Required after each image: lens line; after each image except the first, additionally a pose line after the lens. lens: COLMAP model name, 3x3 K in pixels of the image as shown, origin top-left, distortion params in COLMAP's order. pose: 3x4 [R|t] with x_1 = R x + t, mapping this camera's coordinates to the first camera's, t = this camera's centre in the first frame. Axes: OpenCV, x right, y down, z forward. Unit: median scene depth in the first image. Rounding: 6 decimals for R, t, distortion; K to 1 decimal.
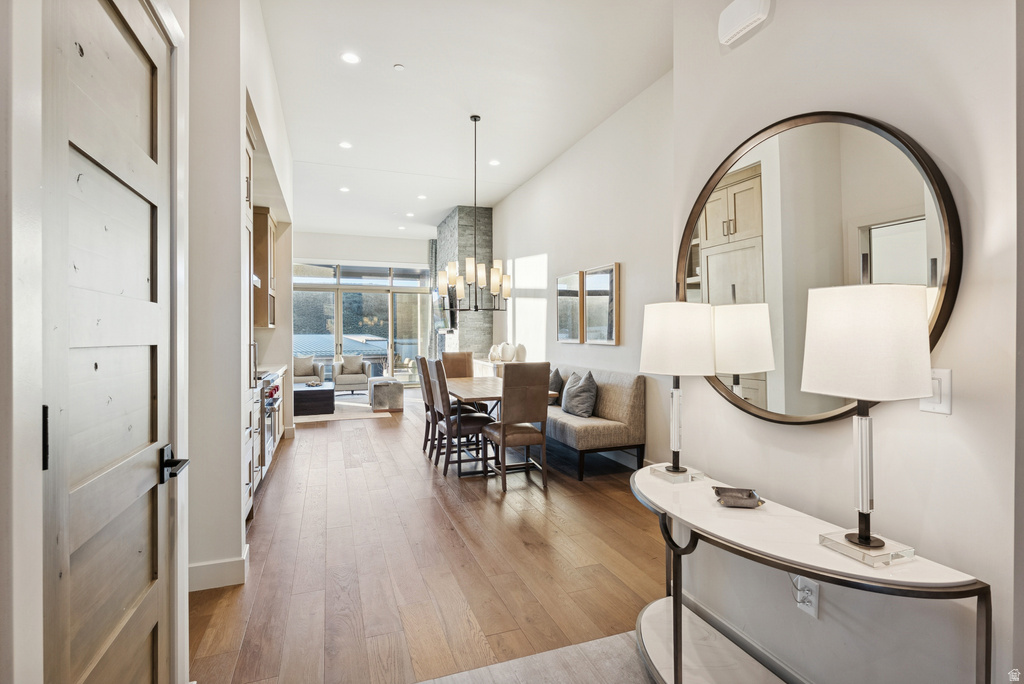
lens RADIAL K [[491.6, 0, 512.0], [0, 491.6, 342.0], [0, 0, 1]] dist [-0.000871, -0.000185]
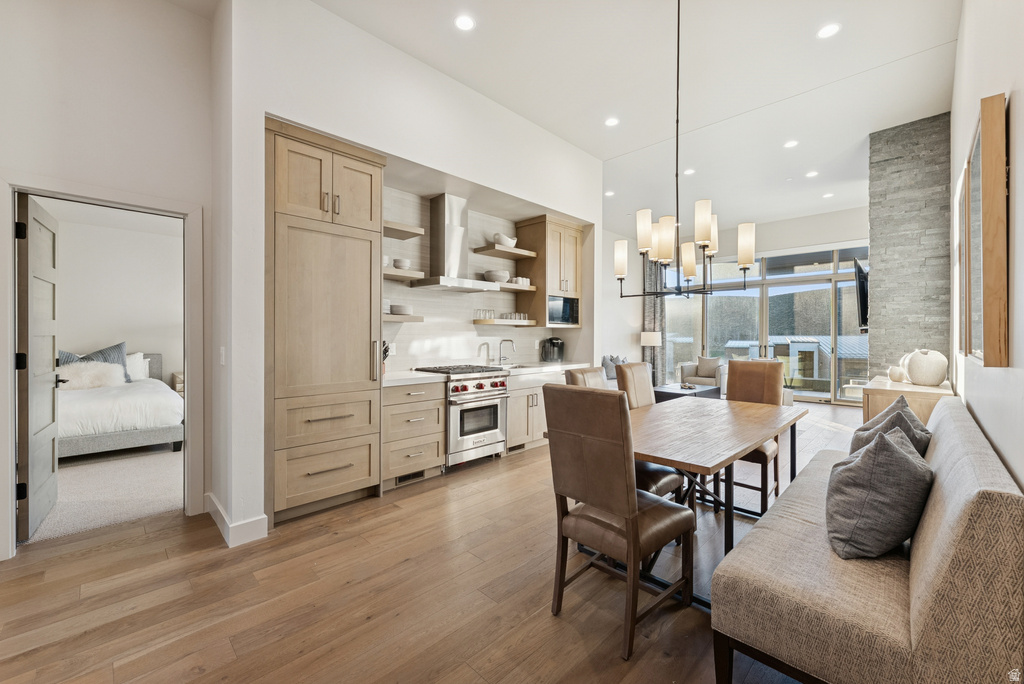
lens RADIAL K [[414.8, 0, 520.2], [0, 414.8, 336.3], [0, 0, 1]] dist [-0.001762, 0.000086]
pose [[0.424934, 0.006063, -0.905204, 0.186005], [-0.018540, 0.999826, -0.002007, -0.004276], [0.905034, 0.017636, 0.424972, 0.361832]]
